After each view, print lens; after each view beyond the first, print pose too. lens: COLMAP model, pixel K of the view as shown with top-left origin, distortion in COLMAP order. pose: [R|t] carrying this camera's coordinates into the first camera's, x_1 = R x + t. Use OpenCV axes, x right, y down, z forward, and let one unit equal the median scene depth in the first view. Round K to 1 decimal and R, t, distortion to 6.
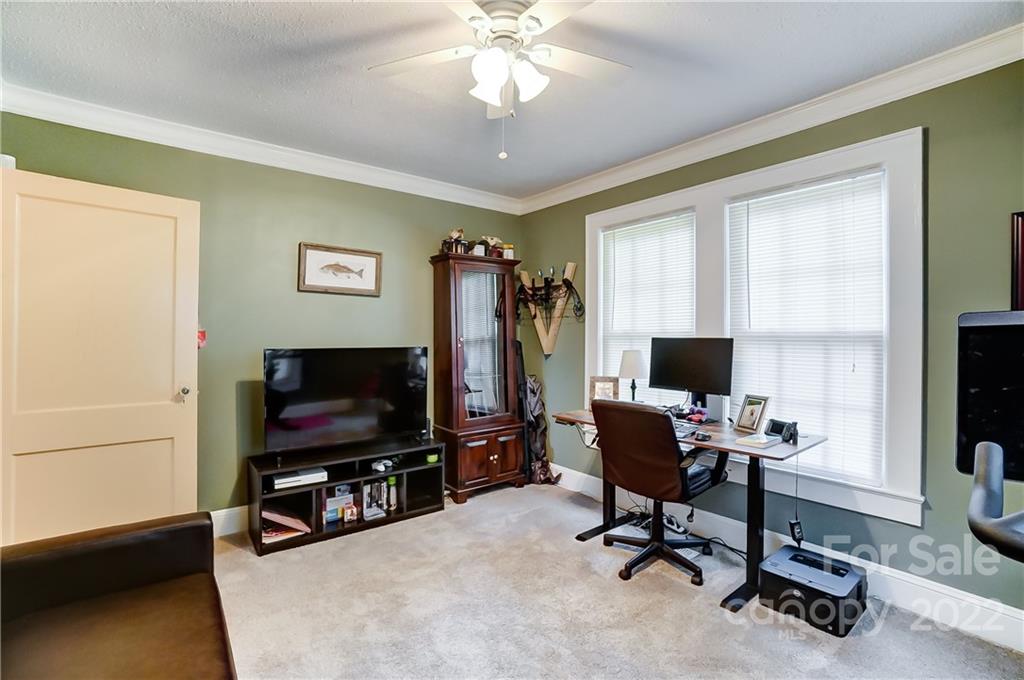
lens RADIAL K [[467.5, 0, 507.3], [0, 467.5, 338.1], [0, 0, 1]] dist [-0.070405, 0.030613]
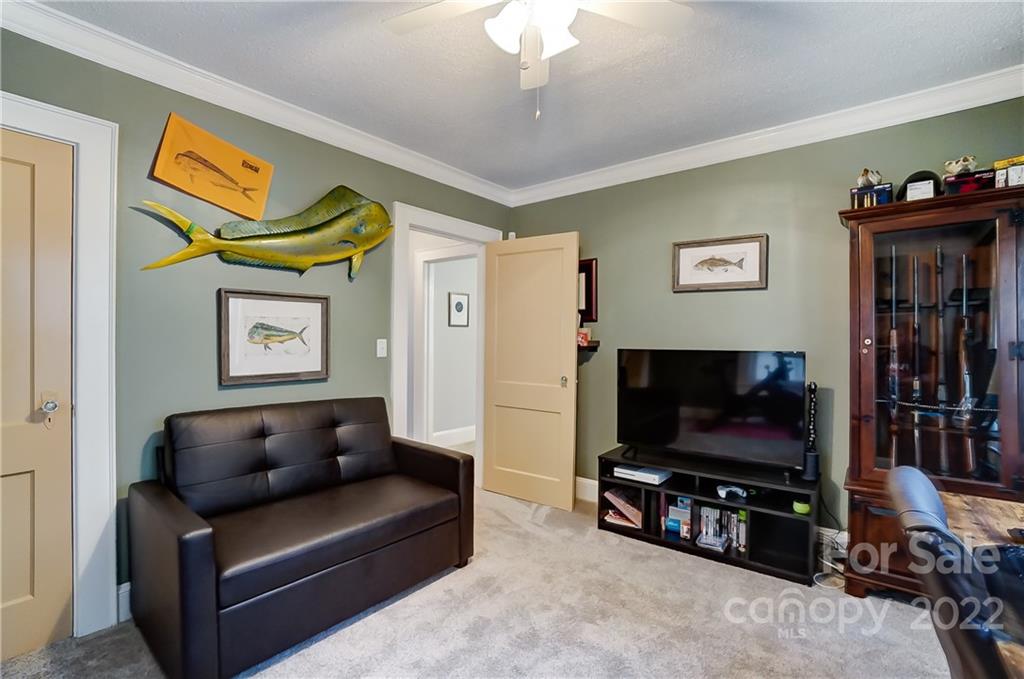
lens RADIAL K [[467.5, 0, 507.3], [0, 467.5, 337.6], [0, 0, 1]] dist [-0.070405, 0.030613]
pose [[0.206462, -0.008832, -0.978415, 0.455571], [-0.009039, 0.999899, -0.010933, 0.010568], [0.978413, 0.011101, 0.206361, 0.437058]]
